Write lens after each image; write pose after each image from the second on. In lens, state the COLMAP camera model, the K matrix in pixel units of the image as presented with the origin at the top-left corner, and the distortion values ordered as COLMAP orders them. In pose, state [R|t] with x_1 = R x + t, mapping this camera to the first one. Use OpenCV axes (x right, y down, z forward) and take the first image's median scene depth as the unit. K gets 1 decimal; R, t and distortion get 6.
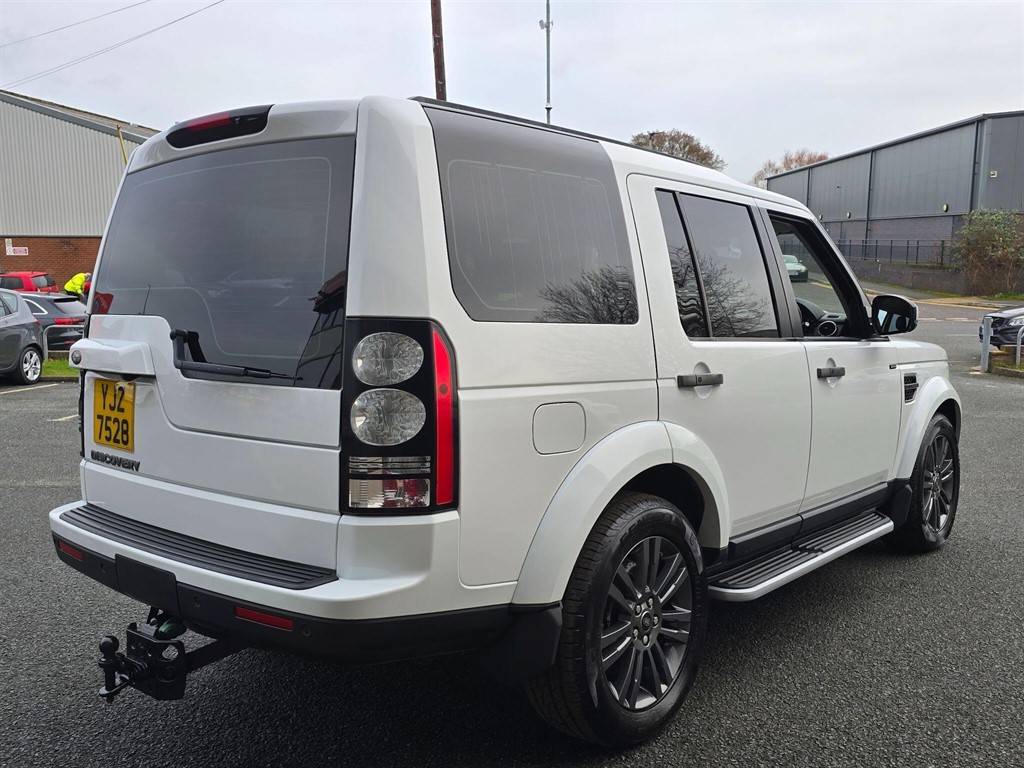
lens RADIAL K [[918.7, 0, 512.0], [0, 918.7, 384.0], [0, 0, 1]] dist [0.033784, -0.020640]
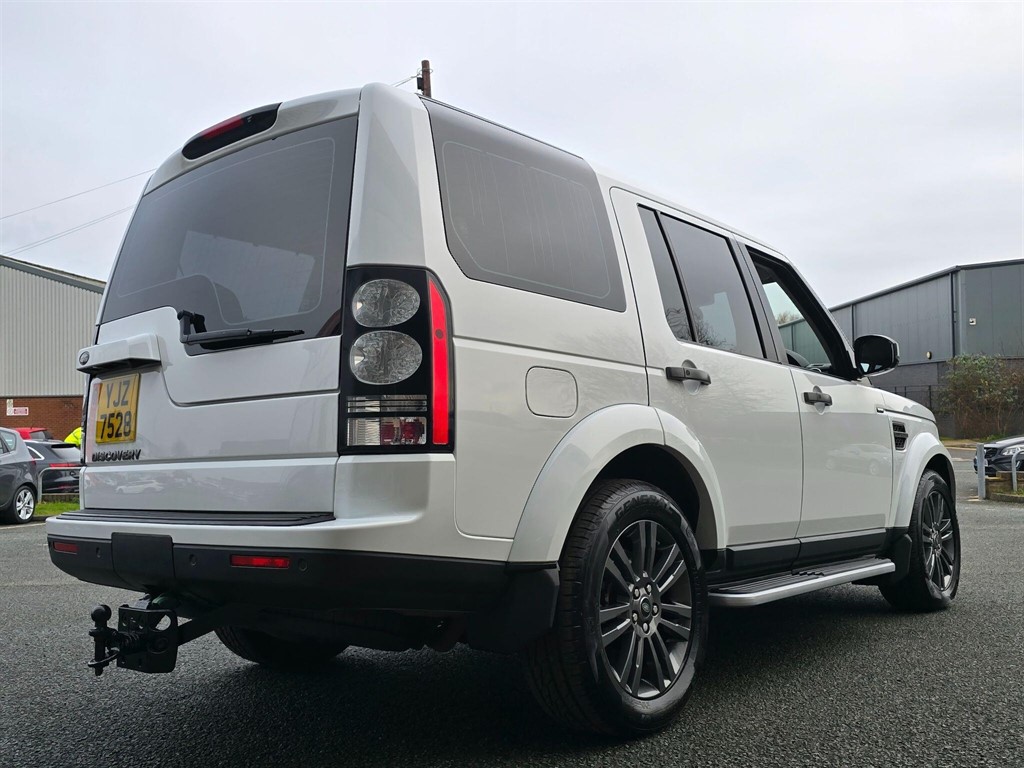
lens RADIAL K [[918.4, 0, 505.2], [0, 918.4, 381.3], [0, 0, 1]] dist [0.033762, -0.020016]
pose [[0.999880, -0.015470, -0.000141, -0.000282], [0.015197, 0.983840, -0.178403, 0.188013], [0.002898, 0.178380, 0.983957, -0.011881]]
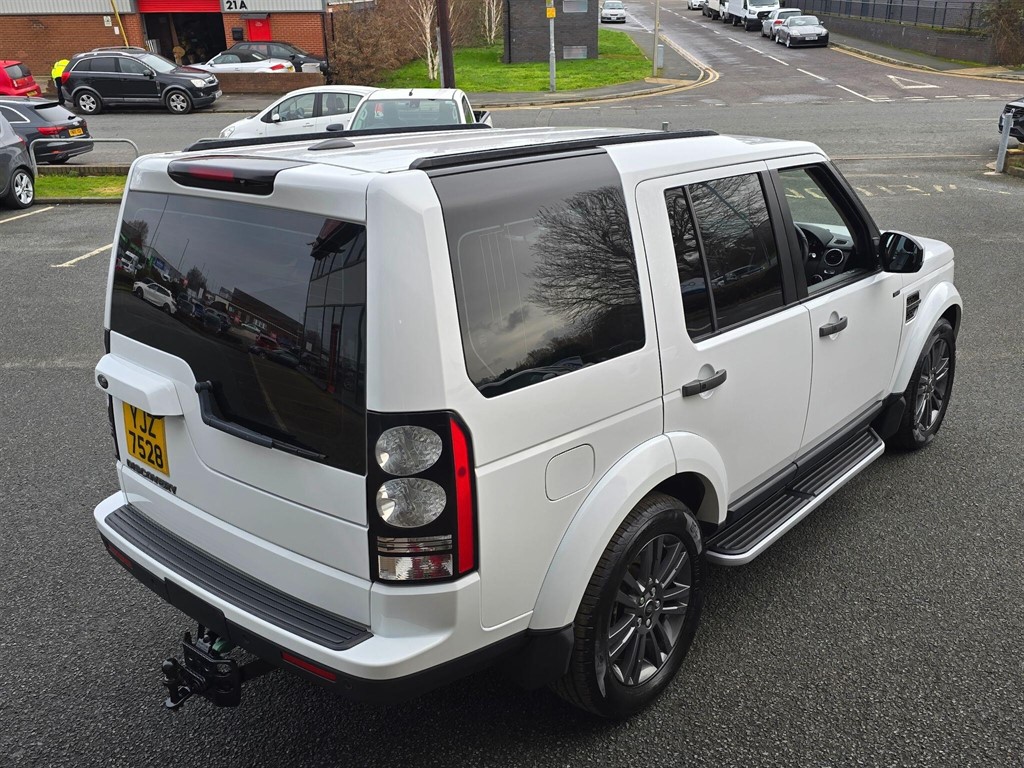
lens RADIAL K [[921.1, 0, 518.6], [0, 921.1, 373.8], [0, 0, 1]] dist [0.037891, -0.020453]
pose [[0.999803, -0.019849, -0.000080, -0.005065], [0.019310, 0.971697, 0.235439, -0.272122], [-0.004595, -0.235394, 0.971889, -0.009857]]
